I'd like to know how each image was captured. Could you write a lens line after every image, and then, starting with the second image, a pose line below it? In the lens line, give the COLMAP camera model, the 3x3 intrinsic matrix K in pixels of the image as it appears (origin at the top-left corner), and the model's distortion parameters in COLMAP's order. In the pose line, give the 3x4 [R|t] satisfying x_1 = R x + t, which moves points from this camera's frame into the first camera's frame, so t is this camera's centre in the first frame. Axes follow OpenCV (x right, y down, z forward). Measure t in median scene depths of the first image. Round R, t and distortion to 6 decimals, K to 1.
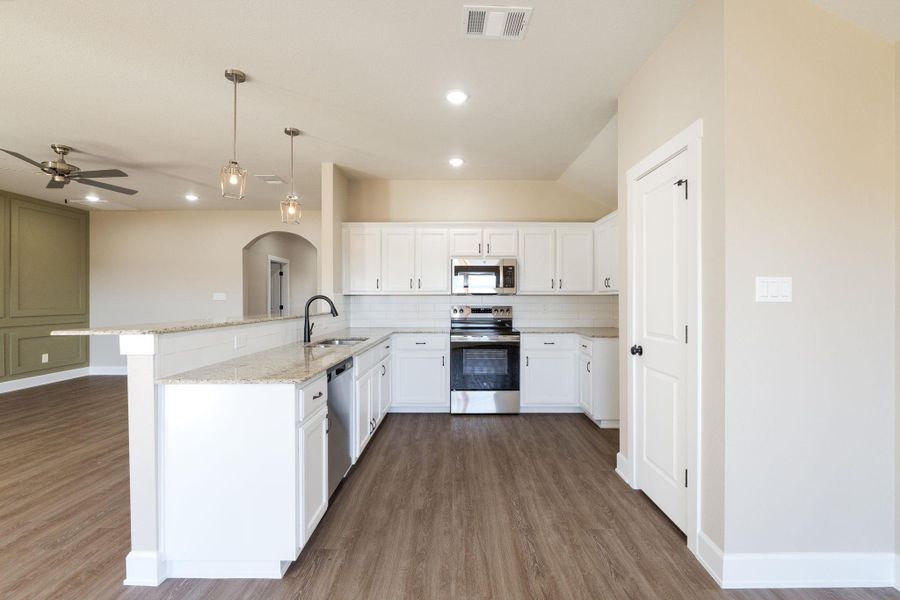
lens RADIAL K [[401.6, 0, 454.6], [0, 401.6, 298.1], [0, 0, 1]] dist [-0.002058, -0.000256]
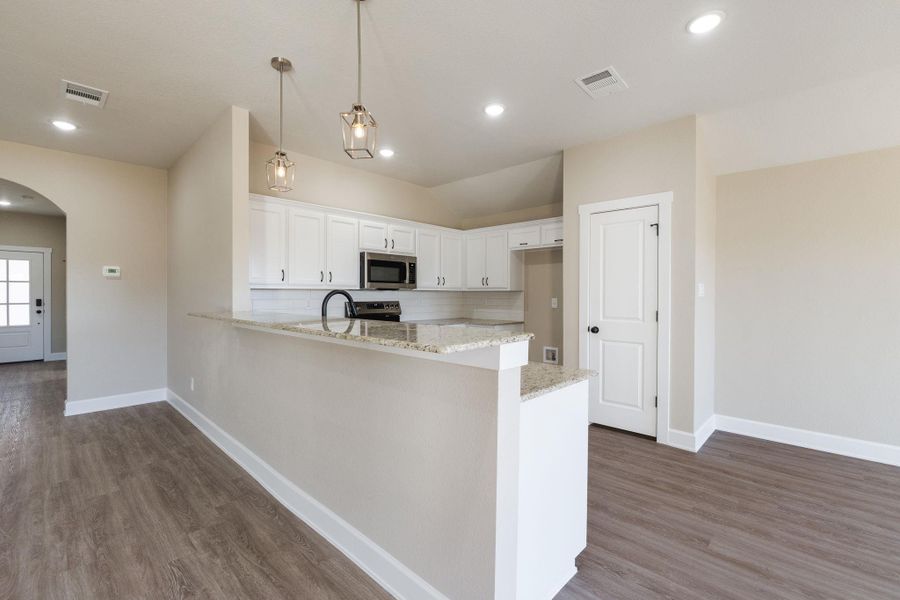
lens RADIAL K [[394.6, 0, 446.9], [0, 394.6, 295.6], [0, 0, 1]] dist [-0.001430, -0.000462]
pose [[0.693966, -0.000458, 0.720008, -0.636642], [-0.003961, 0.999982, 0.004453, 0.000053], [-0.719997, -0.005942, 0.693952, 0.254700]]
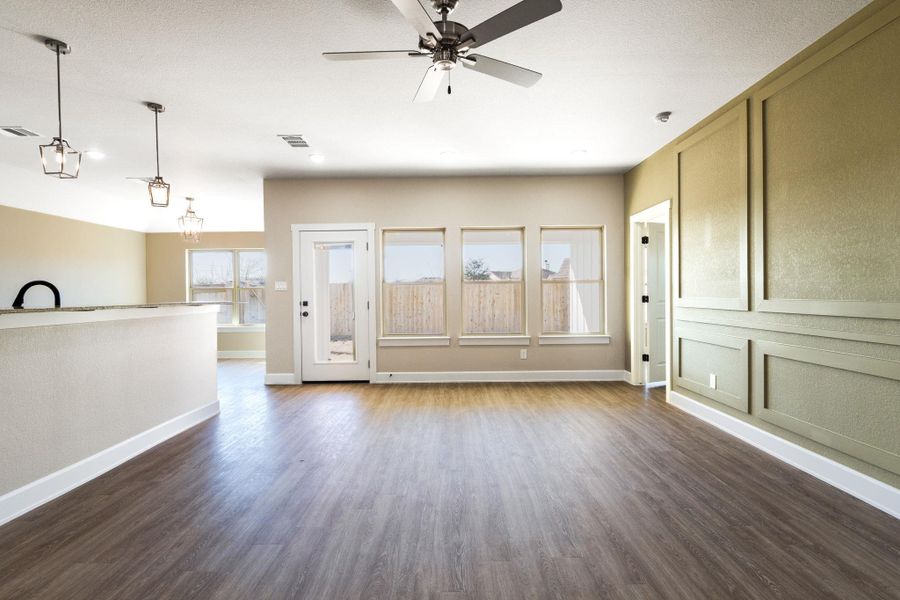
lens RADIAL K [[438.4, 0, 450.0], [0, 438.4, 300.0], [0, 0, 1]] dist [-0.003147, -0.000051]
pose [[-0.999934, 0.011409, -0.001275, -0.971153], [0.011391, 0.999851, 0.012941, 0.024798], [0.001422, 0.012926, -0.999915, 1.584860]]
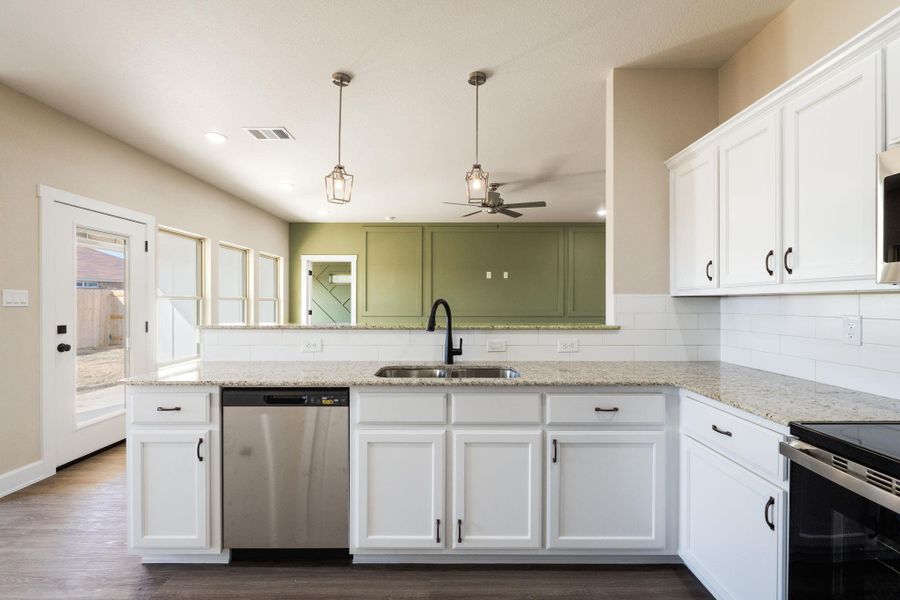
lens RADIAL K [[399.2, 0, 450.3], [0, 399.2, 302.9], [0, 0, 1]] dist [-0.000528, -0.000055]
pose [[0.005943, 0.001889, -0.999981, 0.298546], [0.001151, 0.999998, 0.001895, -0.001504], [0.999982, -0.001162, 0.005941, 0.845441]]
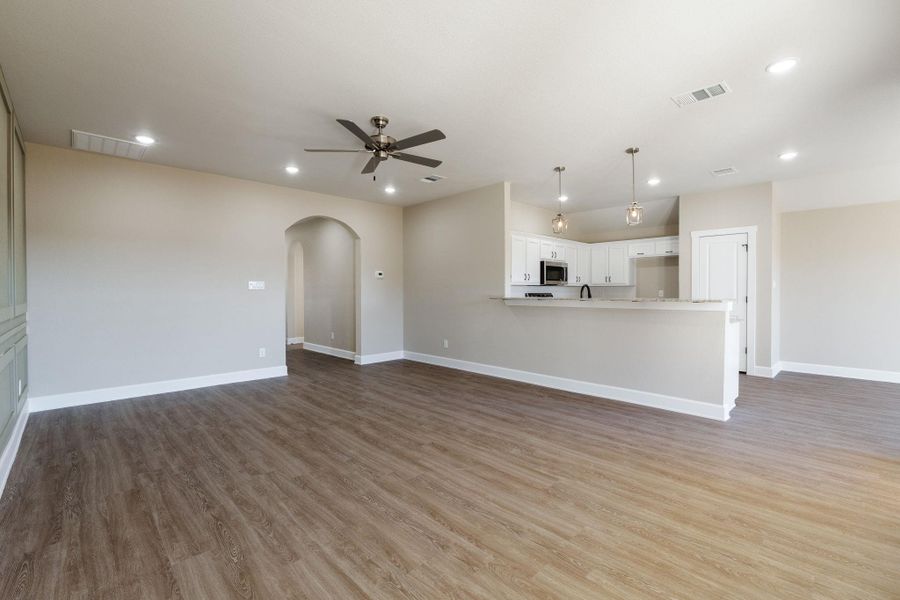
lens RADIAL K [[395.6, 0, 449.9], [0, 395.6, 294.2], [0, 0, 1]] dist [-0.002217, -0.000675]
pose [[0.721686, -0.004564, 0.692206, -1.478477], [0.000184, 0.999979, 0.006401, 0.017645], [-0.692221, -0.004493, 0.721672, 0.230496]]
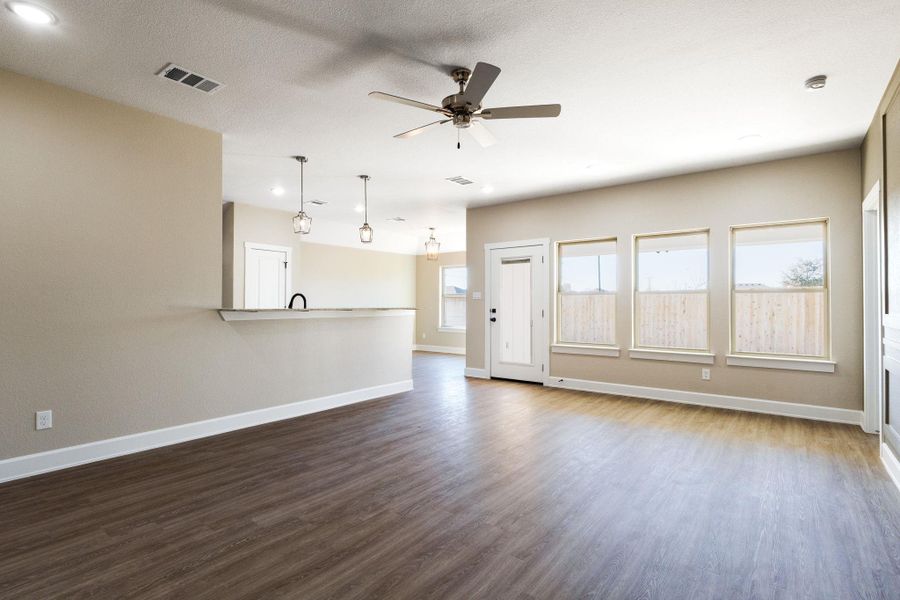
lens RADIAL K [[443.8, 0, 450.0], [0, 443.8, 300.0], [0, 0, 1]] dist [-0.001621, -0.000029]
pose [[-0.794616, 0.003002, 0.607105, -1.417227], [-0.002752, 0.999960, -0.008547, 0.023664], [-0.607106, -0.008462, -0.794576, 1.608778]]
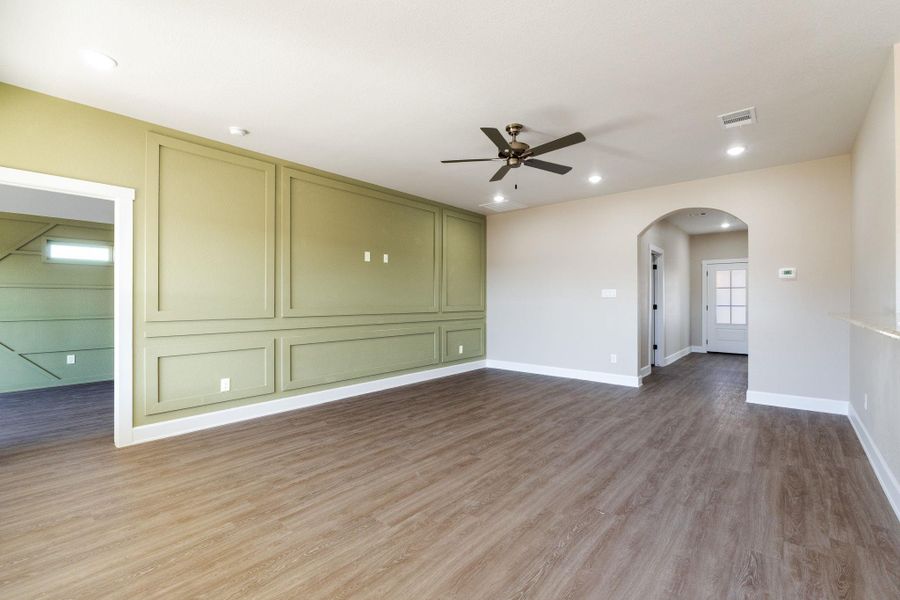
lens RADIAL K [[395.1, 0, 454.1], [0, 395.1, 301.4], [0, 0, 1]] dist [-0.003595, -0.000422]
pose [[0.764558, 0.002250, -0.644551, -0.495790], [0.000639, 0.999991, 0.004249, 0.016375], [0.644554, -0.003661, 0.764550, 0.217975]]
